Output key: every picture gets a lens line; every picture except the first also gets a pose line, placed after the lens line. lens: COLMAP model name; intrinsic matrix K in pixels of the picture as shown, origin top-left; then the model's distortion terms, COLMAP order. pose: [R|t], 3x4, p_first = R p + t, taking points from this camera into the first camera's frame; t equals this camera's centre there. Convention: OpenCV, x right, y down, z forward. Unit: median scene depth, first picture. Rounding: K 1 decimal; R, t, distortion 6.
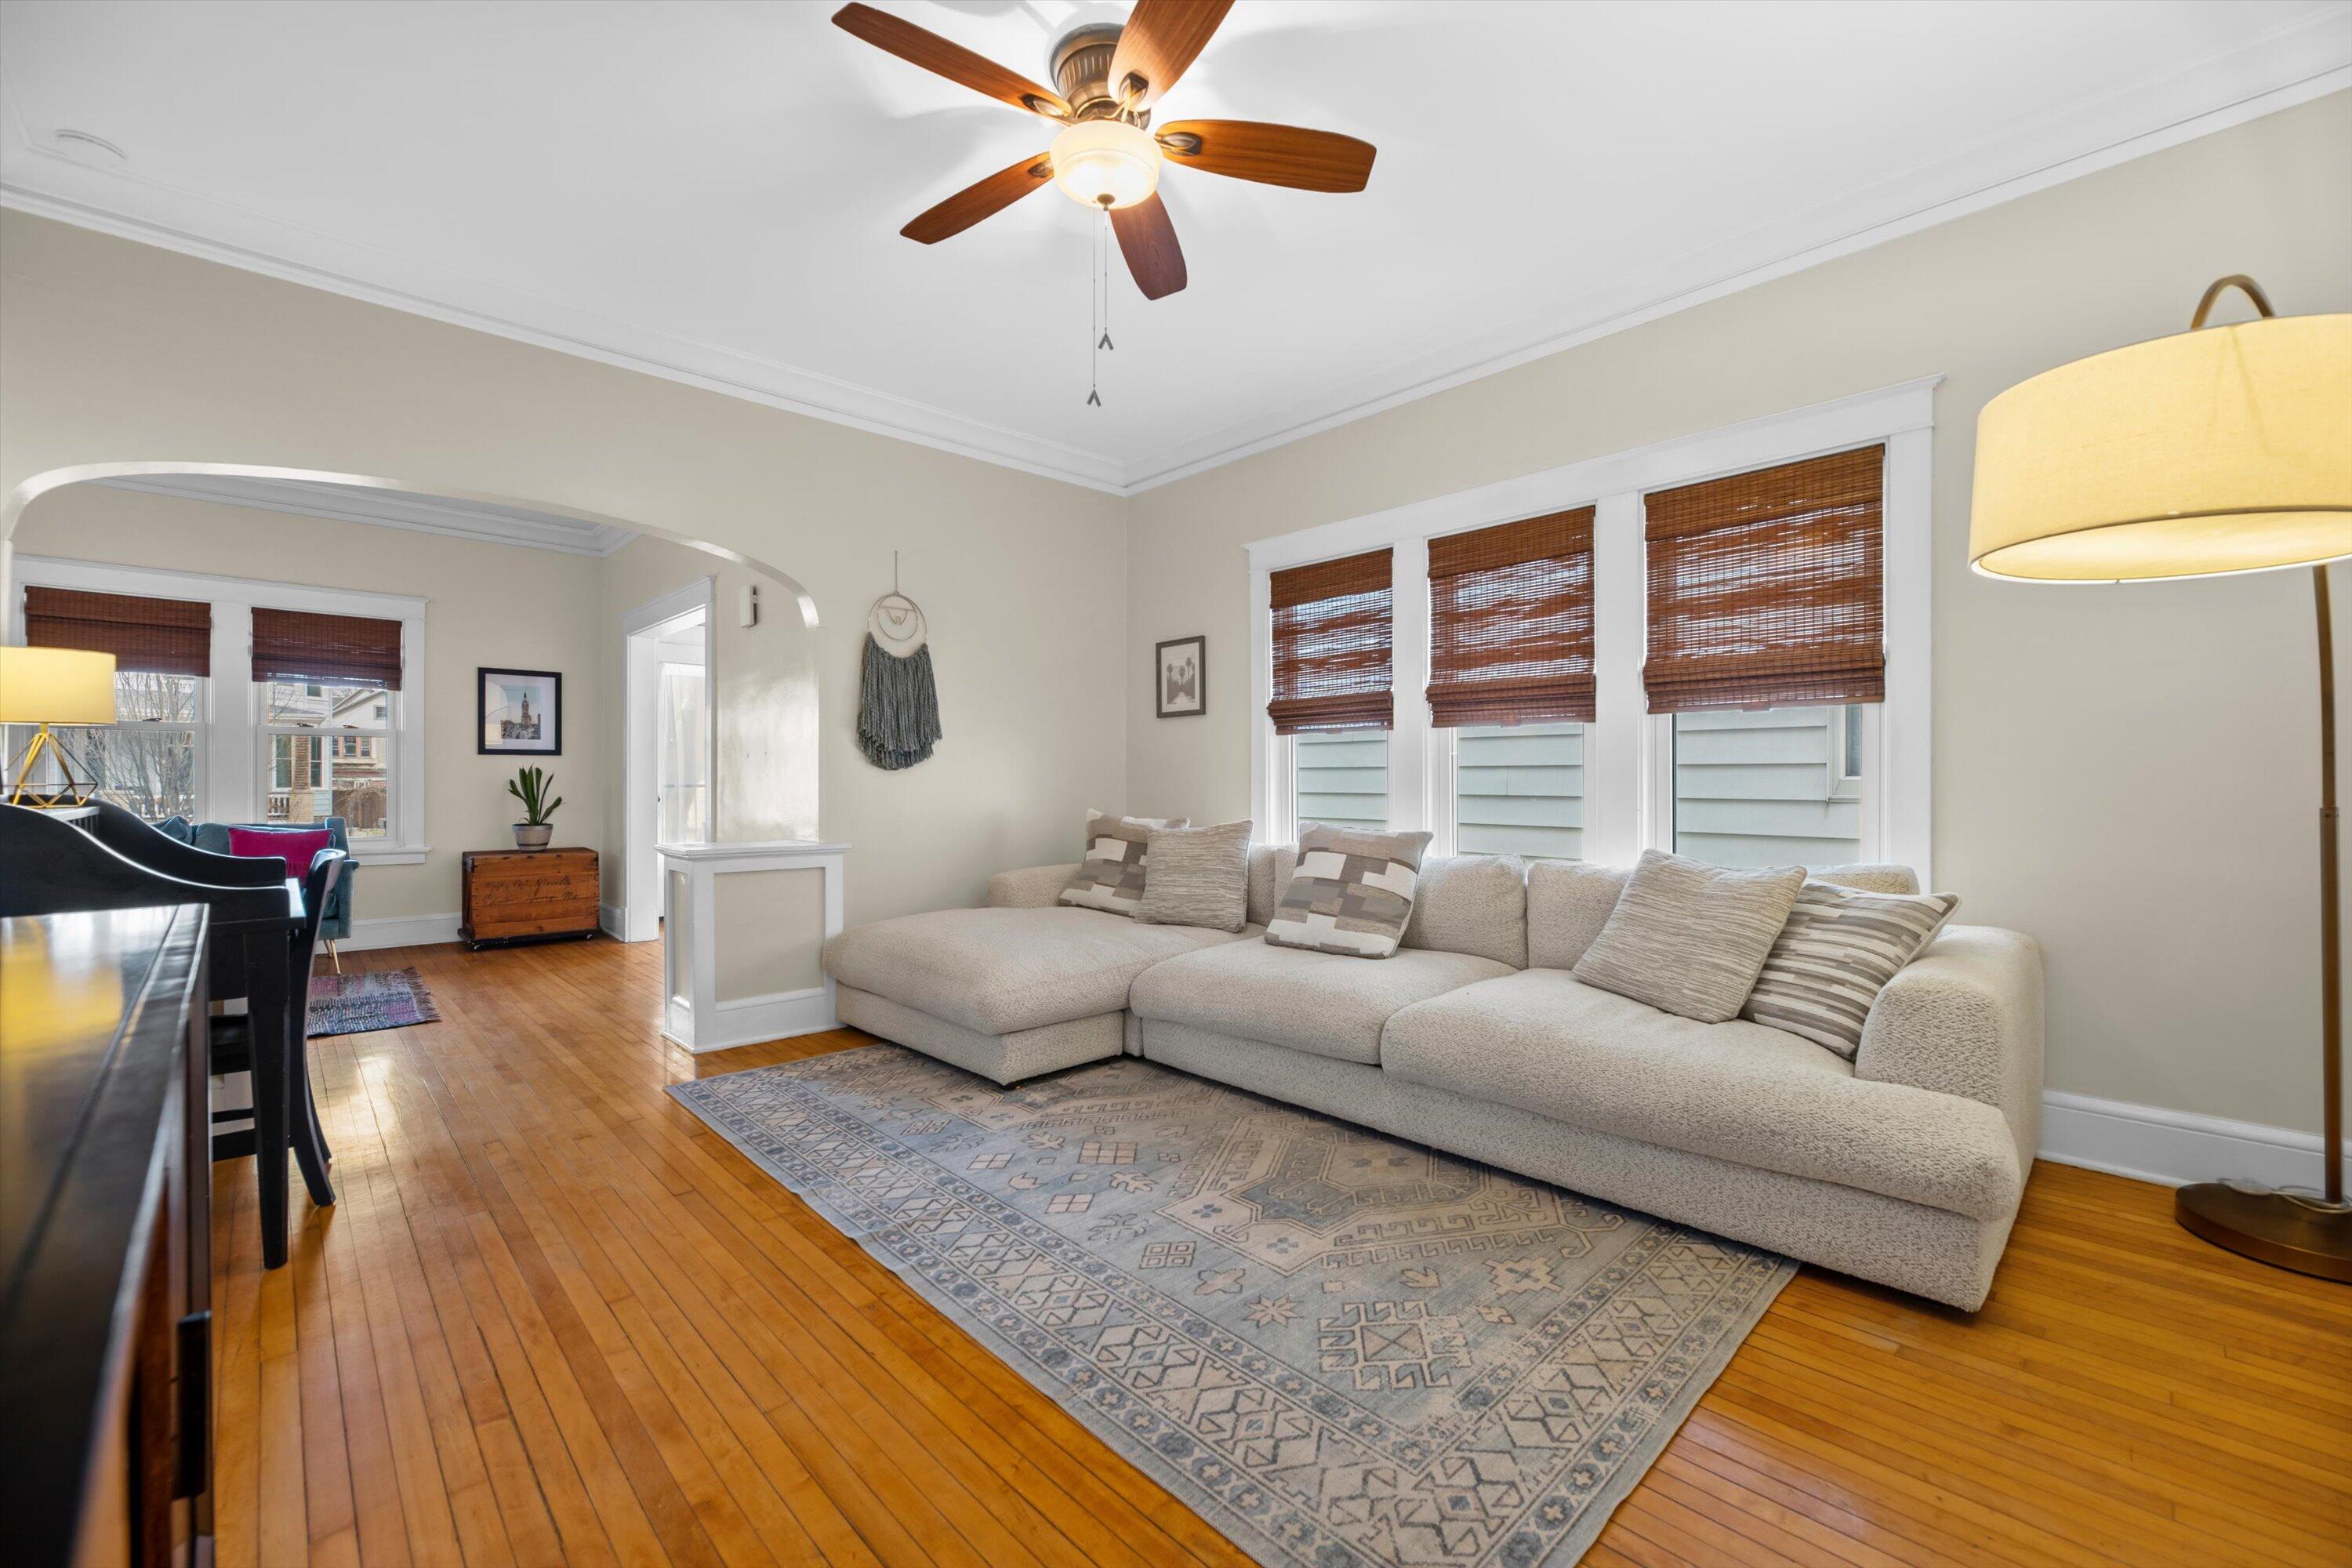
lens RADIAL K [[957.5, 0, 1180.1], [0, 957.5, 793.1], [0, 0, 1]] dist [0.002603, 0.000237]
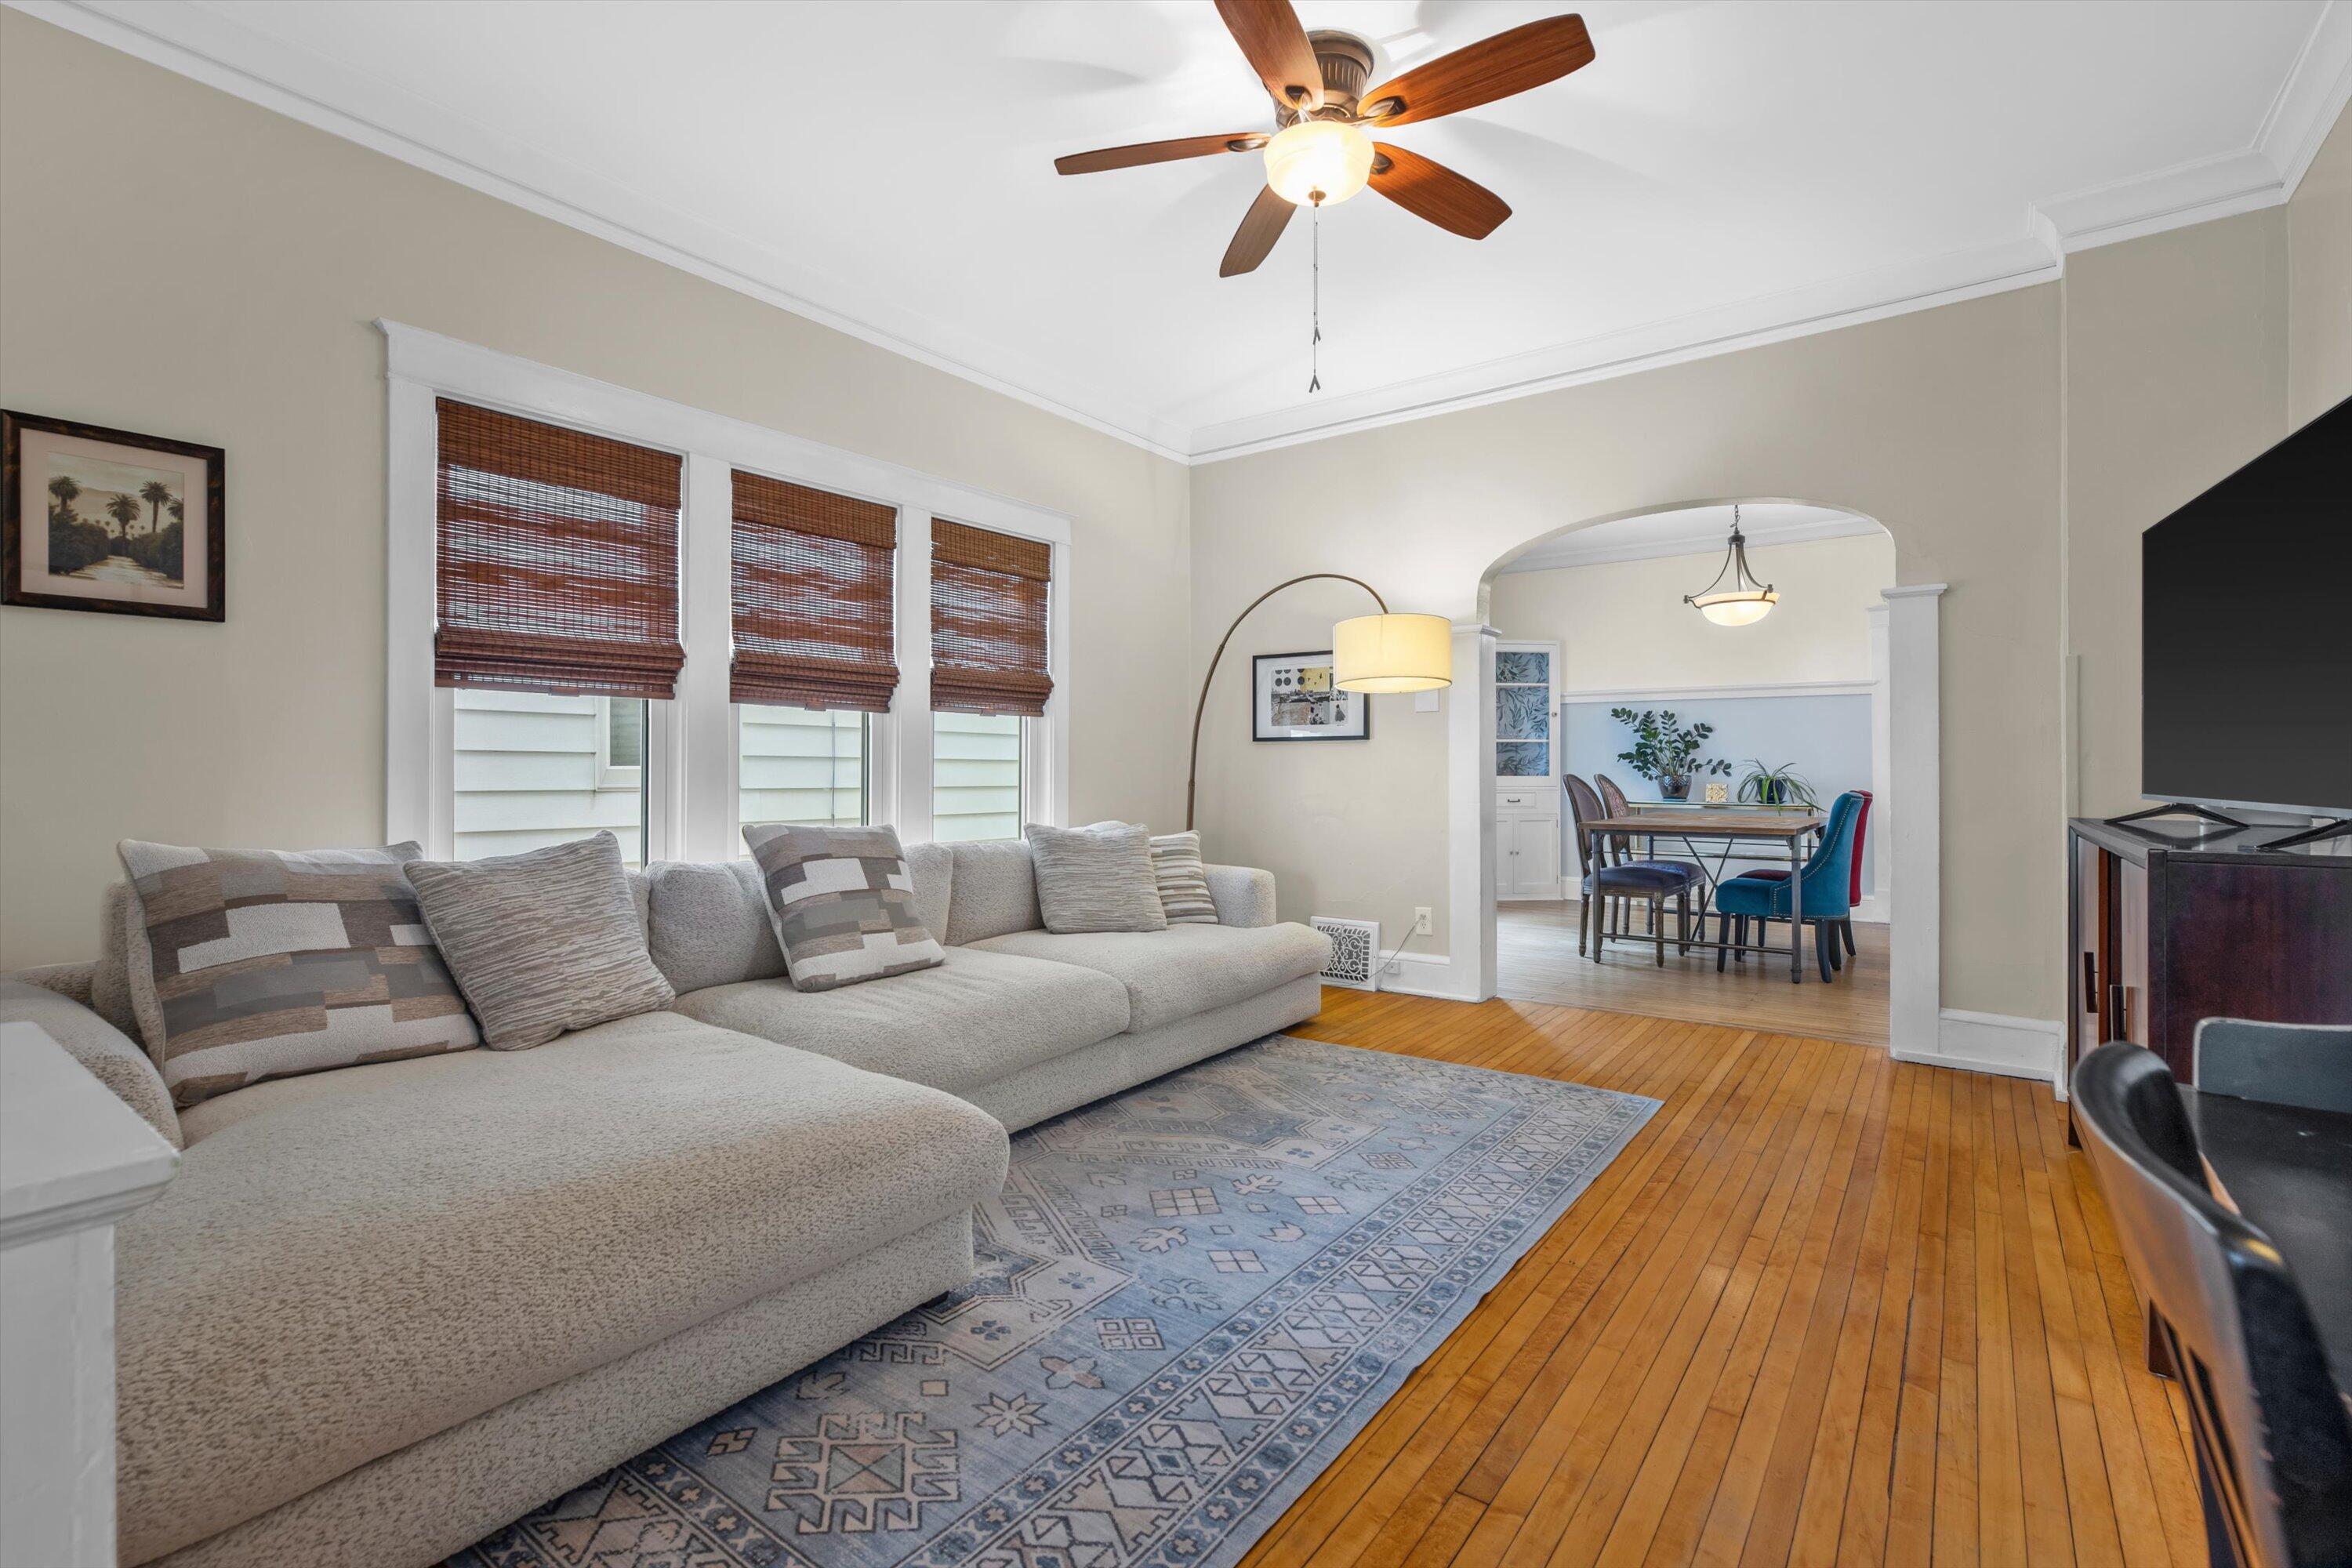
lens RADIAL K [[1057.9, 0, 1179.6], [0, 1057.9, 766.7], [0, 0, 1]] dist [0.000406, -0.000086]
pose [[-0.168103, 0.005875, 0.985752, -0.919198], [0.013867, 0.999897, -0.003595, -0.007845], [-0.985672, 0.013065, -0.168168, 1.058944]]
